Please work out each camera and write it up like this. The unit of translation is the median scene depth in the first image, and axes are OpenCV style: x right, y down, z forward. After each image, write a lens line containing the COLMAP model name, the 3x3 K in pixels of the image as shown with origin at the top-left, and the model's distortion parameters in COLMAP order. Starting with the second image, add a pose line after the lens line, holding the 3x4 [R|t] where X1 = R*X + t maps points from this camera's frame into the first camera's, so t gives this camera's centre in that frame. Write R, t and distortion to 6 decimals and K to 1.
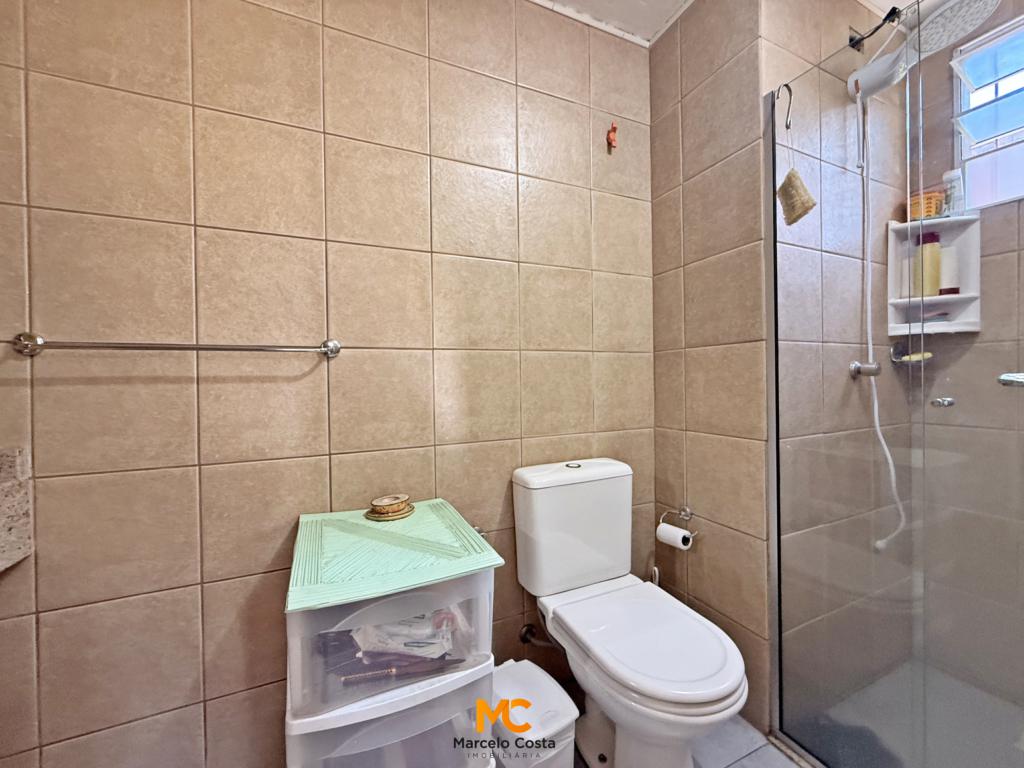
lens RADIAL K [[403.4, 0, 512.0], [0, 403.4, 384.0], [0, 0, 1]] dist [-0.002129, -0.000725]
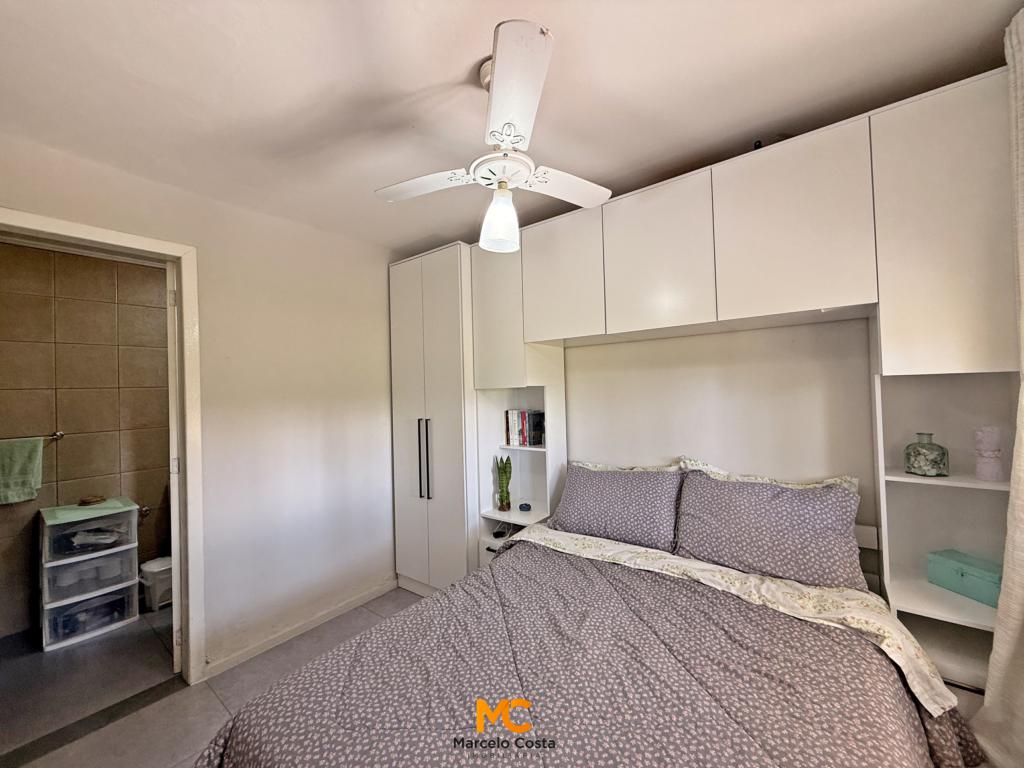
lens RADIAL K [[403.4, 0, 512.0], [0, 403.4, 384.0], [0, 0, 1]] dist [-0.002129, -0.000725]
pose [[0.890155, -0.018035, 0.455301, 0.842401], [0.043865, 0.997967, -0.046229, -0.163778], [-0.453542, 0.061123, 0.889136, -2.296946]]
